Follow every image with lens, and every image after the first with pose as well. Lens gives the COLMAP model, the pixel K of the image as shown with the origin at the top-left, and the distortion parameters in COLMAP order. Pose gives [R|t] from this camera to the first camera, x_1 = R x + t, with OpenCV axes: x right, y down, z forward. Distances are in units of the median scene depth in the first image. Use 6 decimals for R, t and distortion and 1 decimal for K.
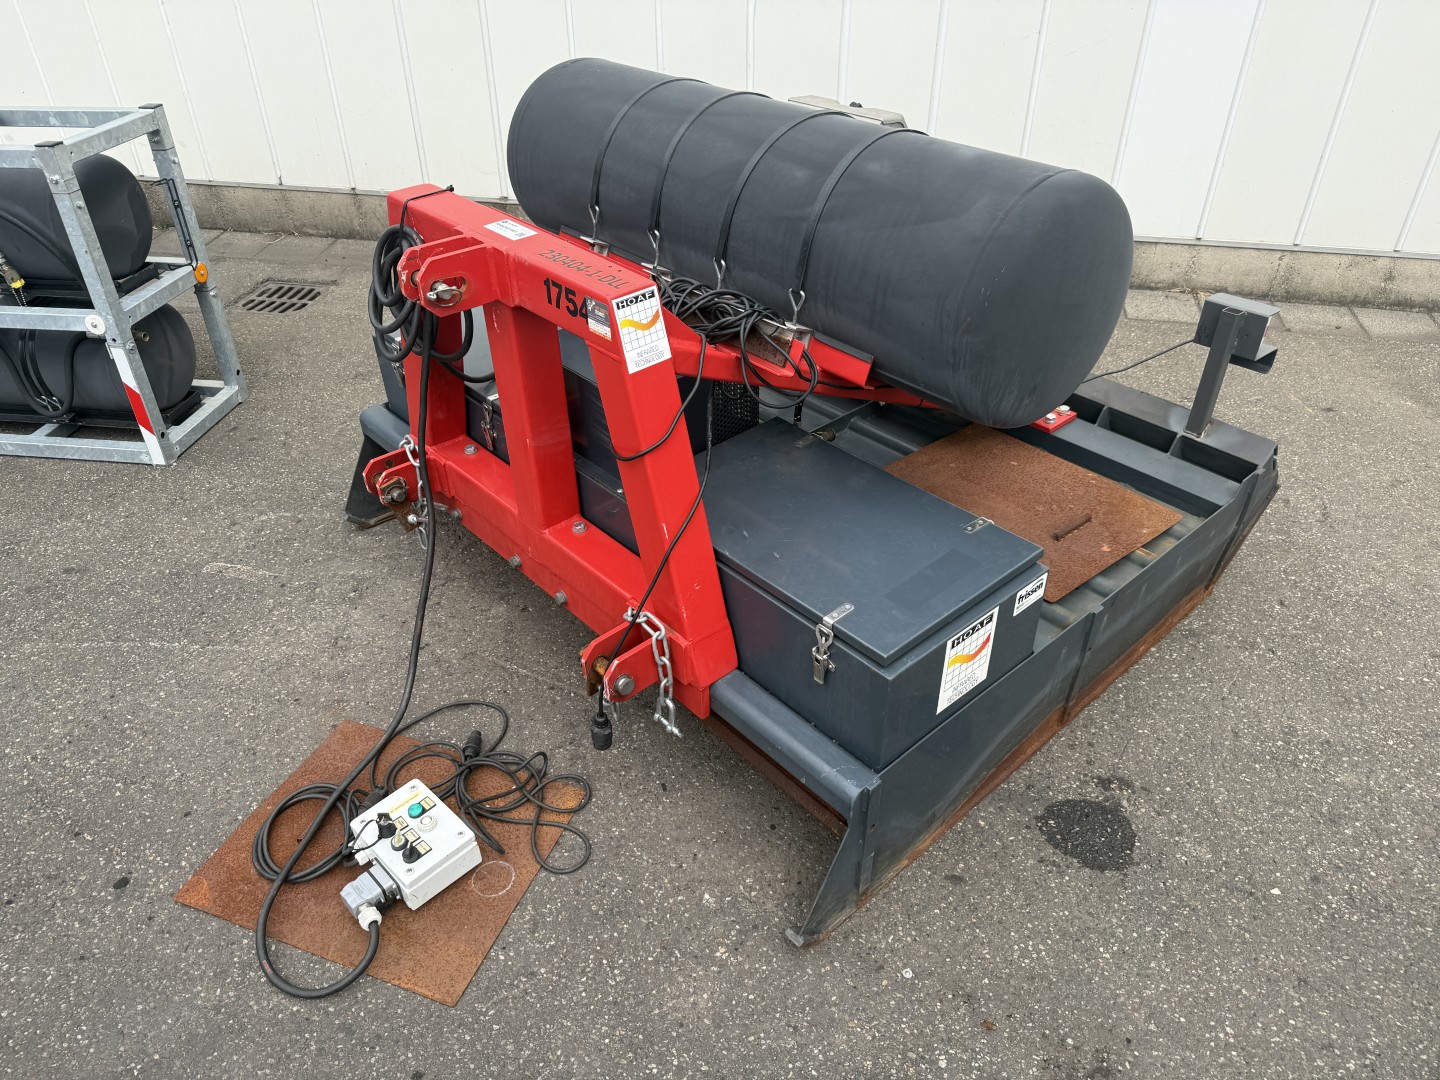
lens RADIAL K [[1015.7, 0, 717.7], [0, 1015.7, 533.3], [0, 0, 1]] dist [0.025429, -0.040019]
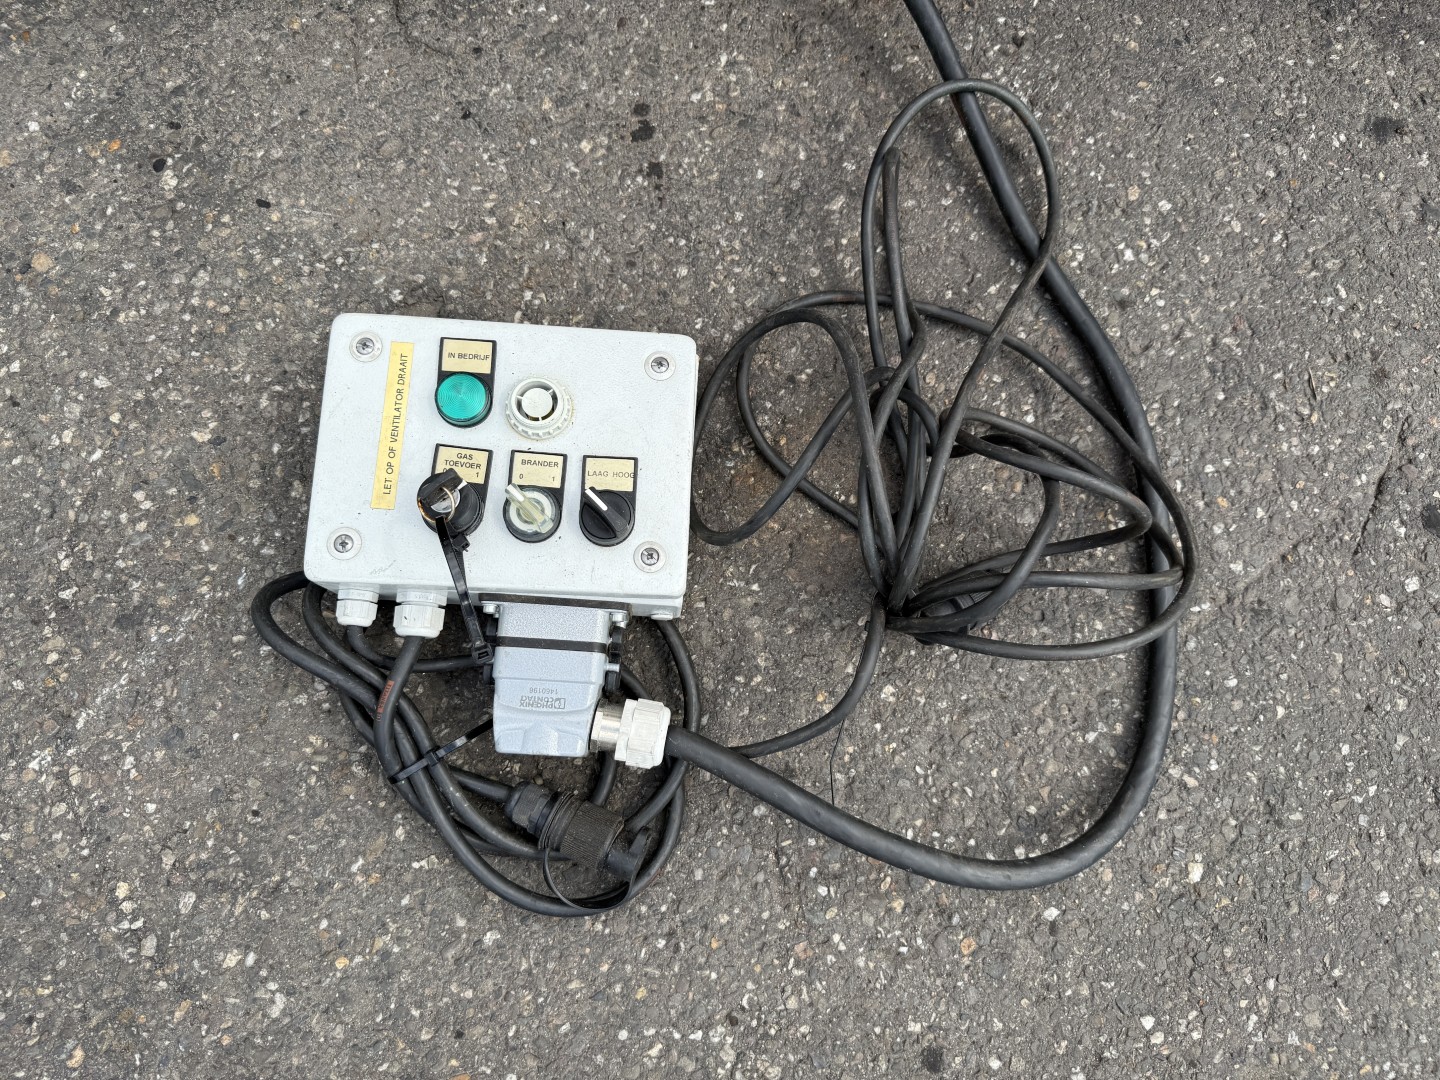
lens RADIAL K [[985.5, 0, 714.1], [0, 985.5, 544.3], [0, 0, 1]] dist [0.112187, -0.200870]
pose [[0.625447, -0.757087, 0.188773, -0.509878], [0.397188, 0.517163, 0.758145, -0.038237], [-0.671608, -0.399201, 0.624164, 0.937794]]
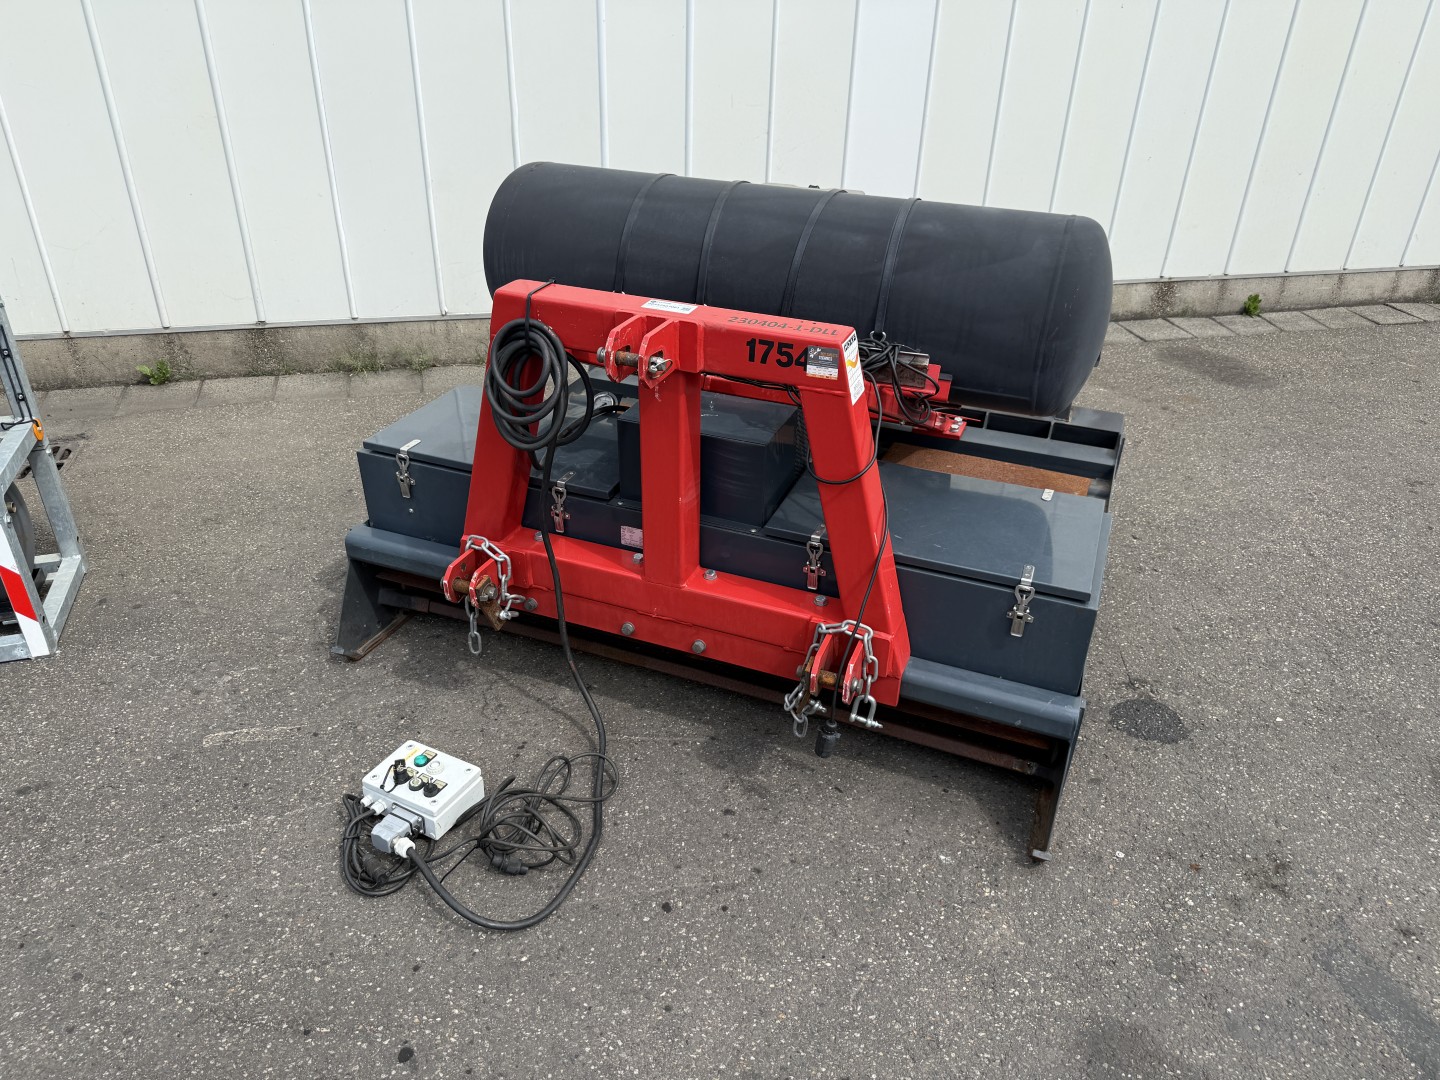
lens RADIAL K [[1015.7, 0, 717.7], [0, 1015.7, 533.3], [0, 0, 1]] dist [0.025429, -0.040019]
pose [[0.894489, -0.191908, 0.403808, -0.581564], [0.229979, 0.972037, -0.047478, 0.003287], [-0.383405, 0.135336, 0.913611, 0.012915]]
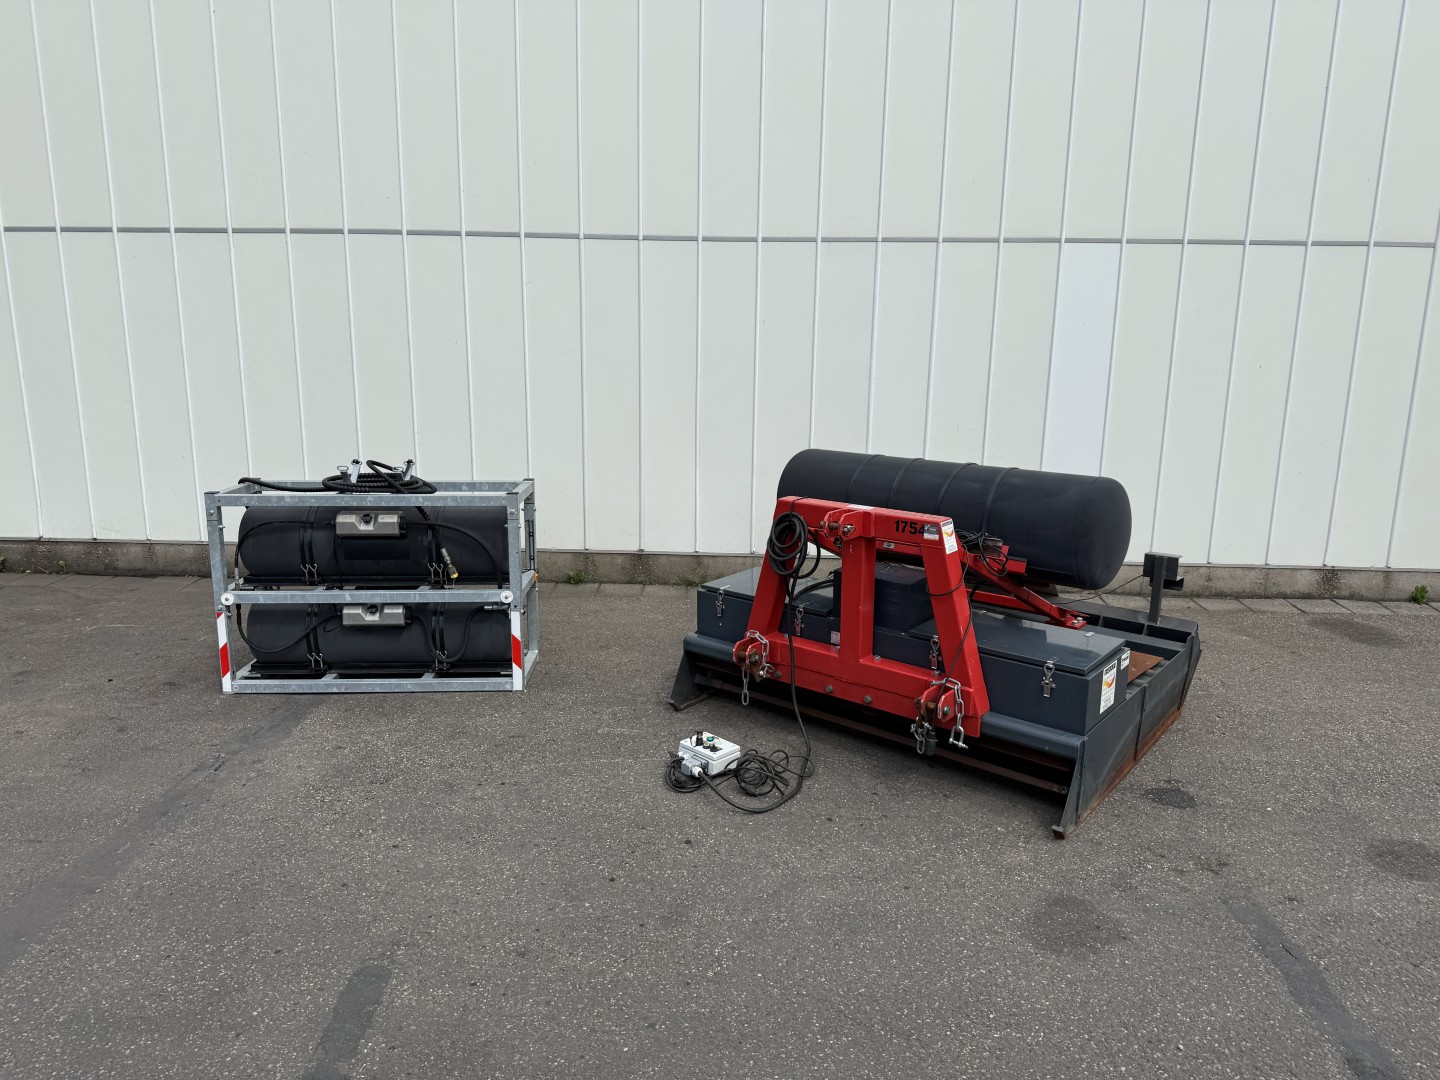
lens RADIAL K [[985.5, 0, 714.1], [0, 985.5, 544.3], [0, 0, 1]] dist [0.112187, -0.200870]
pose [[0.987784, -0.017278, 0.154866, -0.760870], [0.075078, 0.923646, -0.375821, 0.494390], [-0.136548, 0.382857, 0.913660, -0.776296]]
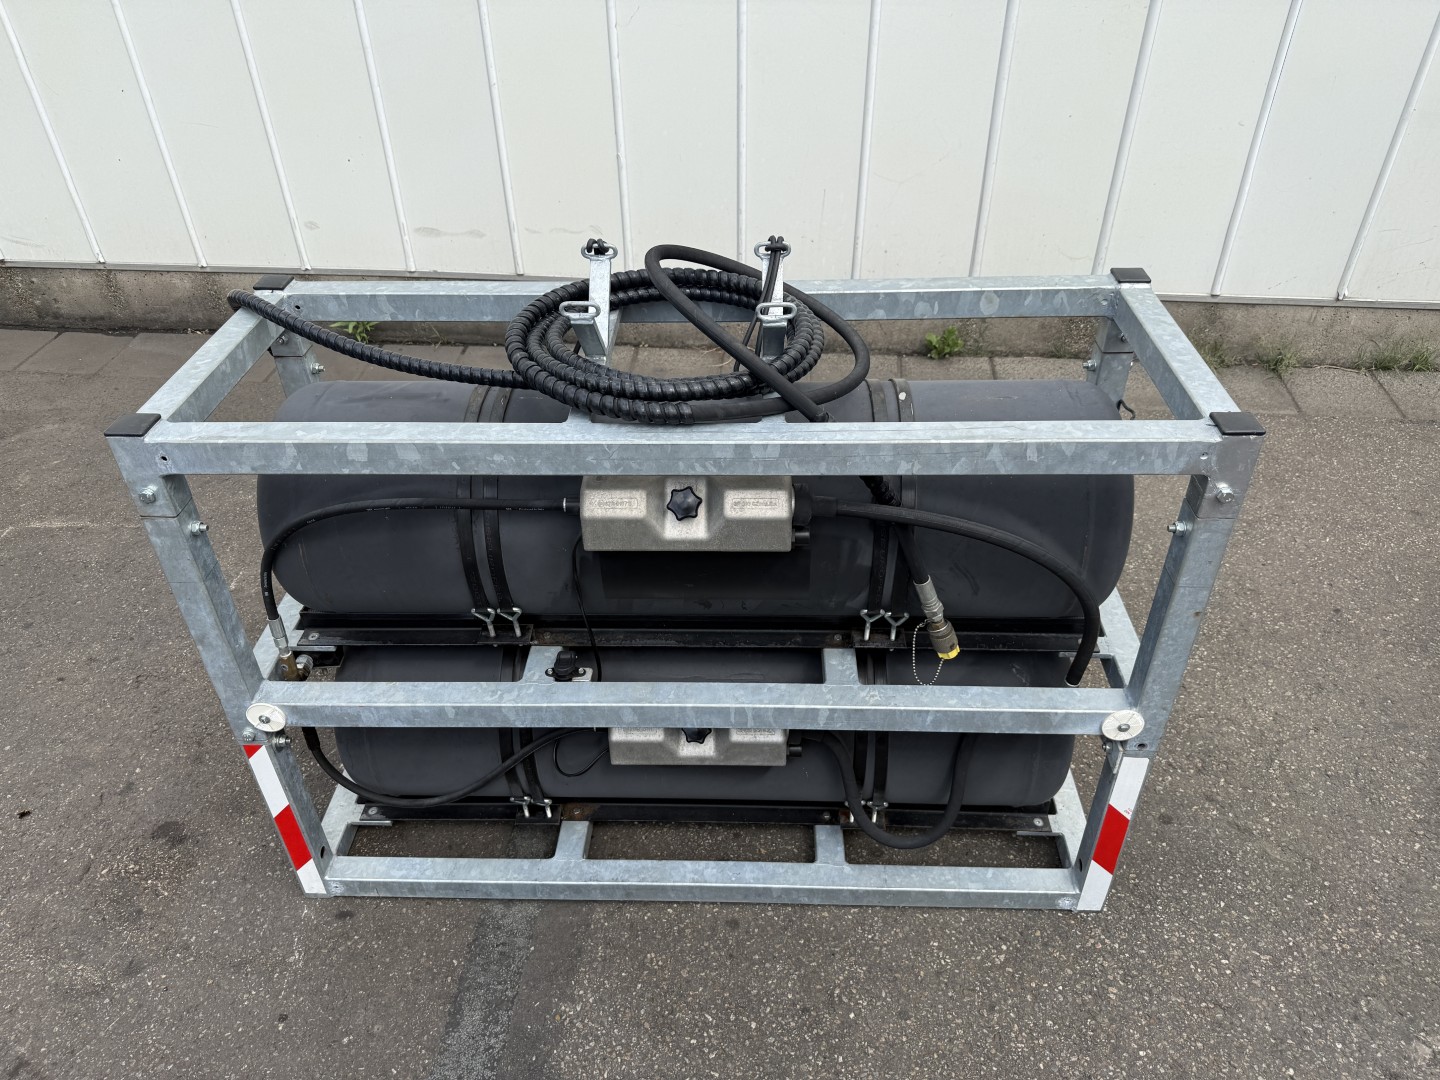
lens RADIAL K [[1015.7, 0, 717.7], [0, 1015.7, 533.3], [0, 0, 1]] dist [0.025429, -0.040019]
pose [[0.995729, -0.064253, 0.066295, -1.216623], [0.061840, 0.997369, 0.037828, -0.484501], [-0.068551, -0.033566, 0.997083, 0.744556]]
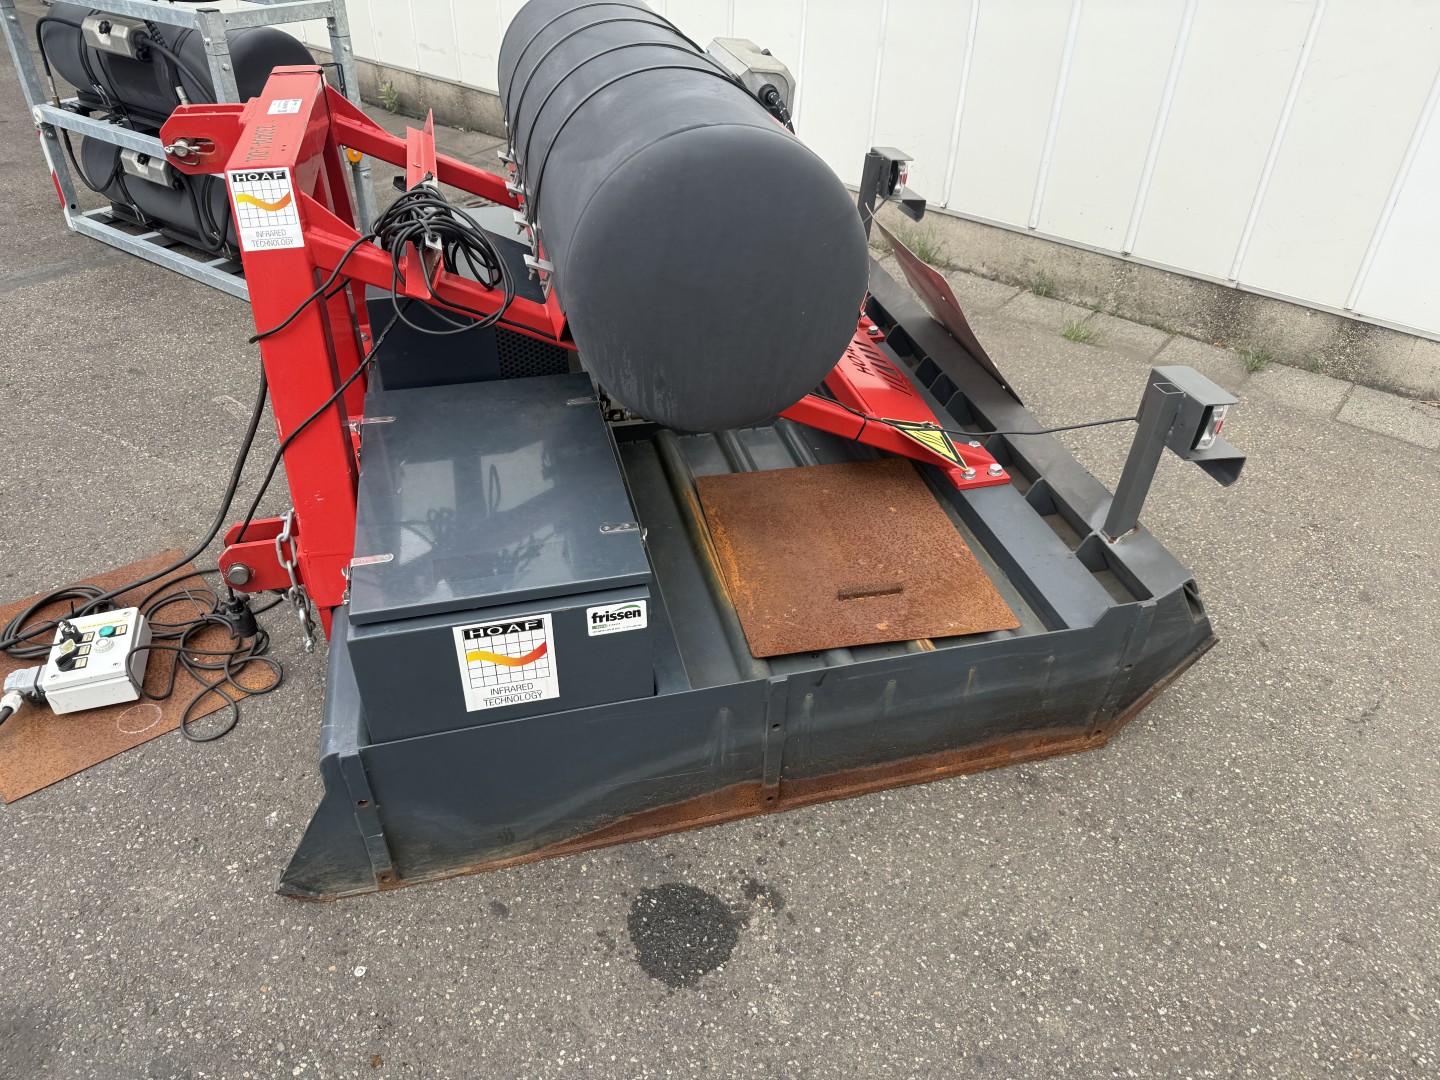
lens RADIAL K [[1020.6, 0, 727.4], [0, 1020.6, 517.4], [0, 0, 1]] dist [0.009241, -0.018733]
pose [[0.887778, 0.289418, -0.357893, 0.593983], [-0.293491, 0.954939, 0.044207, -0.074283], [0.354560, 0.065792, 0.932716, 0.217670]]
